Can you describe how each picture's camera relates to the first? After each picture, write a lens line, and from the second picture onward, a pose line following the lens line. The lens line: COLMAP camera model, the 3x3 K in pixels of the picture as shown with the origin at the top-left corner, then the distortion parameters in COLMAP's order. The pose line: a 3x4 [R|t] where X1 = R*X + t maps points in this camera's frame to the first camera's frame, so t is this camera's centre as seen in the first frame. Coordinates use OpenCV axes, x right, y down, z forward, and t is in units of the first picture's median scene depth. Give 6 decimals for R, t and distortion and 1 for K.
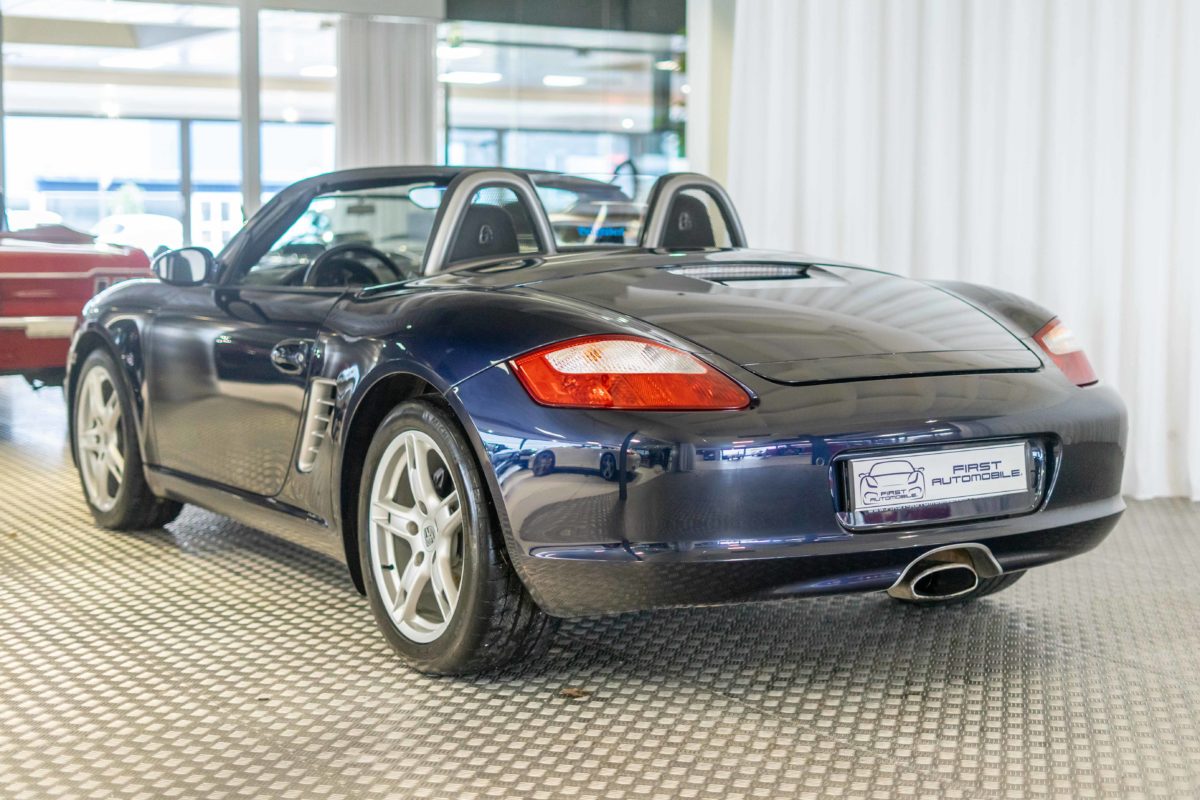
lens RADIAL K [[2023.4, 0, 598.5], [0, 2023.4, 376.3], [0, 0, 1]] dist [0.002791, 0.007333]
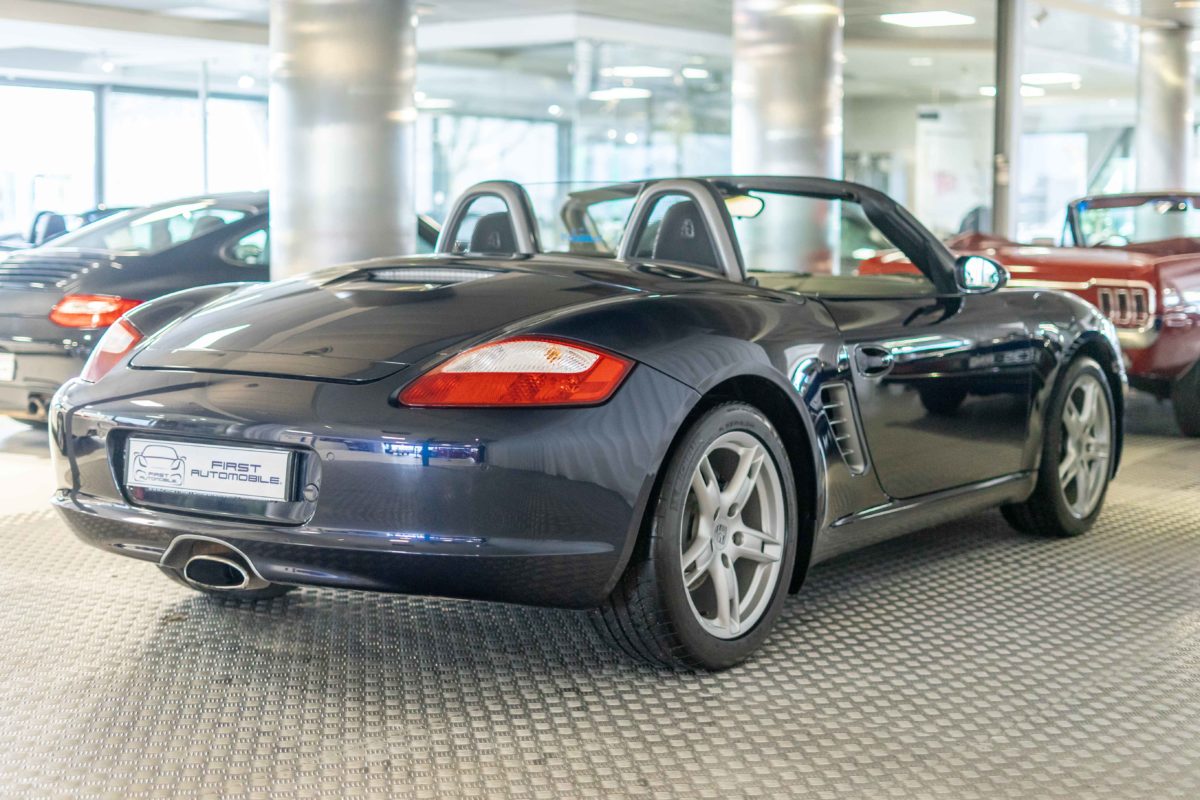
lens RADIAL K [[2023.4, 0, 598.5], [0, 2023.4, 376.3], [0, 0, 1]] dist [0.002791, 0.007333]
pose [[0.358993, 0.073327, -0.930455, 1.174813], [-0.082244, 0.995516, 0.046723, -0.061784], [0.929710, 0.059751, 0.363414, 0.783245]]
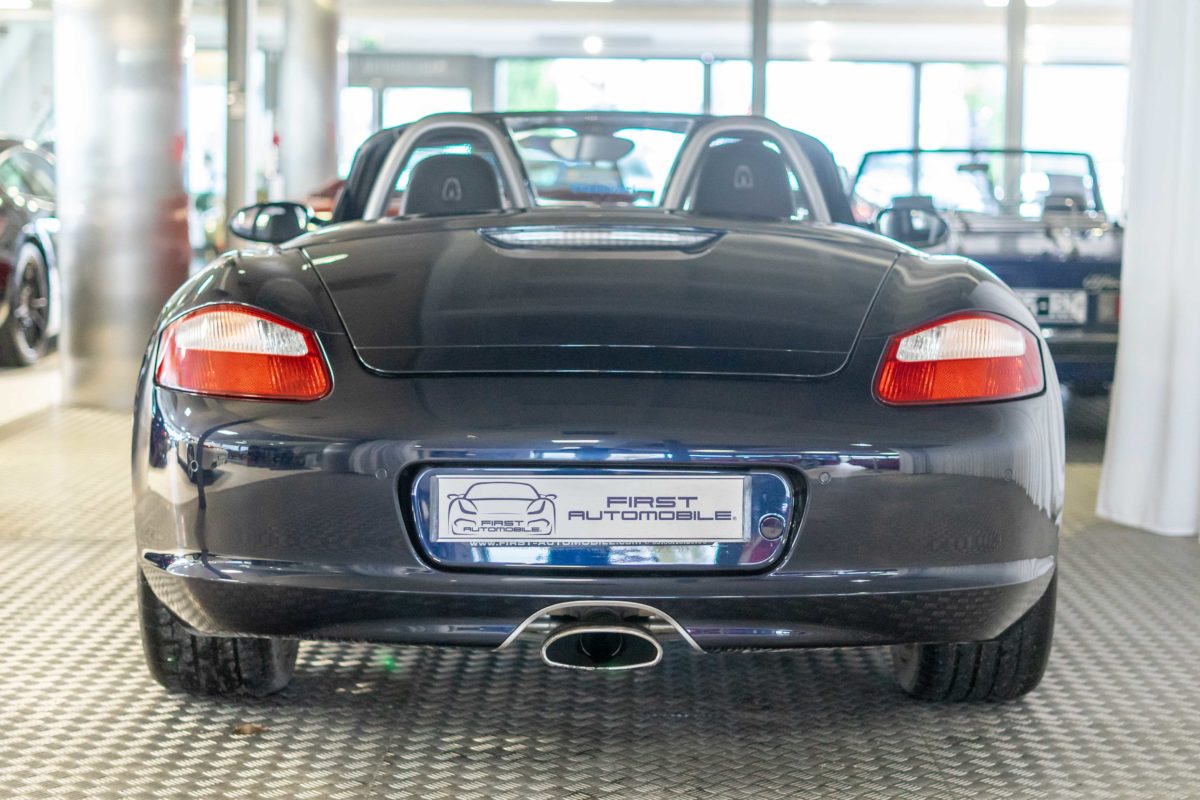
lens RADIAL K [[2113.2, 0, 619.1], [0, 2113.2, 326.2], [0, 0, 1]] dist [0.007274, 0.054910]
pose [[0.844784, 0.041223, -0.533518, 0.584082], [-0.056418, 0.998333, -0.012195, -0.010078], [0.532126, 0.040403, 0.845701, 0.319099]]
